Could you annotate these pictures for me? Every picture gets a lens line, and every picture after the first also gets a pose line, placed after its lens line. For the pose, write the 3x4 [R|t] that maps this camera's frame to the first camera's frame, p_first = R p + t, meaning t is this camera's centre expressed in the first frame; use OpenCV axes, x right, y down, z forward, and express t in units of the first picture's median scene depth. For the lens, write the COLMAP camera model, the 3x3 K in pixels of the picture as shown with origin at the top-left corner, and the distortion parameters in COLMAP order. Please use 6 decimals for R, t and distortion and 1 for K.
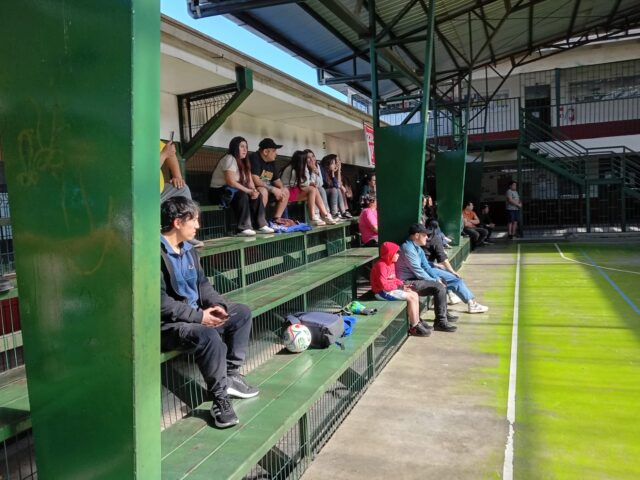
lens RADIAL K [[526.3, 0, 320.0], [0, 526.3, 240.0], [0, 0, 1]] dist [0.003434, -0.000621]
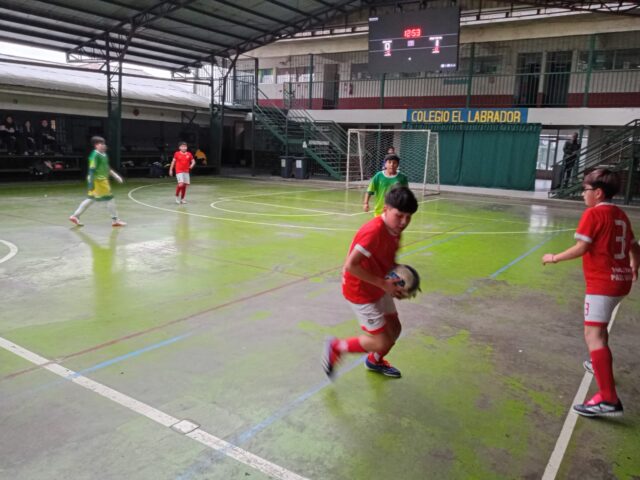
lens RADIAL K [[526.3, 0, 320.0], [0, 526.3, 240.0], [0, 0, 1]] dist [0.003434, -0.000621]
pose [[0.971041, 0.132004, -0.199132, 0.837128], [-0.111233, 0.987444, 0.112164, -0.016593], [0.211438, -0.086766, 0.973533, -0.333109]]
